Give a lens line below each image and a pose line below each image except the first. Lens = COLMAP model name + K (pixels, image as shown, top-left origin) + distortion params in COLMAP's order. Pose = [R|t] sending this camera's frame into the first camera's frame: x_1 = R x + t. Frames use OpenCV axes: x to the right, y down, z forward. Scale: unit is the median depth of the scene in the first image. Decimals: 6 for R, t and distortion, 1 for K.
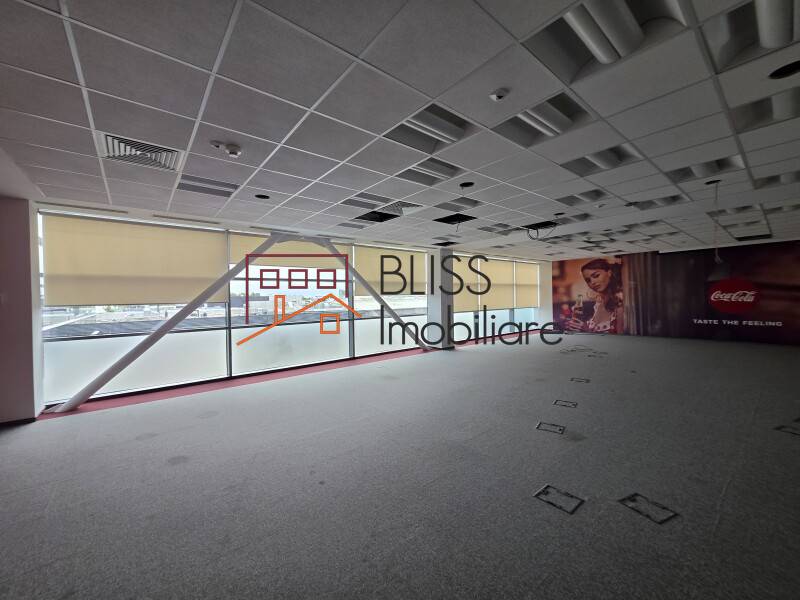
lens RADIAL K [[319.8, 0, 397.2], [0, 319.8, 299.5], [0, 0, 1]] dist [0.004380, -0.000206]
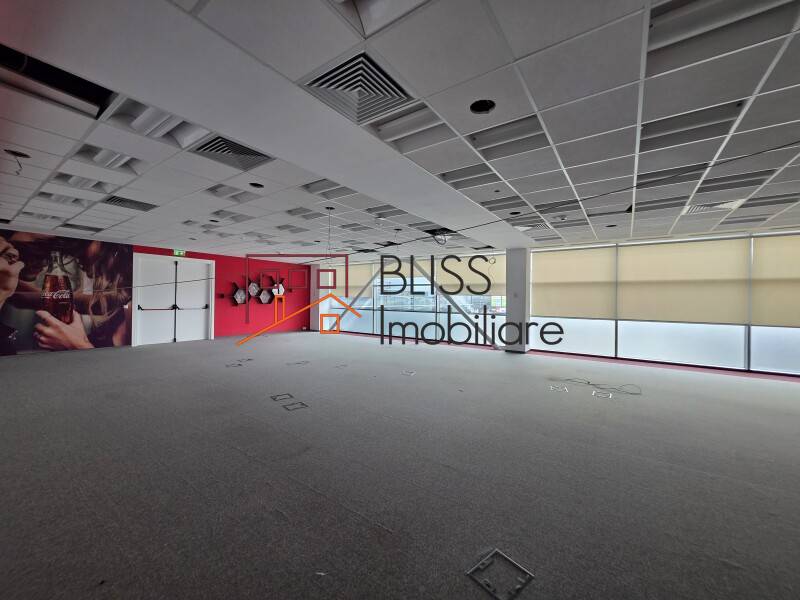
lens RADIAL K [[319.8, 0, 398.2], [0, 319.8, 298.3], [0, 0, 1]] dist [0.004380, -0.000206]
pose [[0.278975, 0.027125, -0.959915, 0.994716], [-0.018241, 0.999570, 0.022945, -0.024779], [0.960125, 0.011109, 0.279350, 0.411234]]
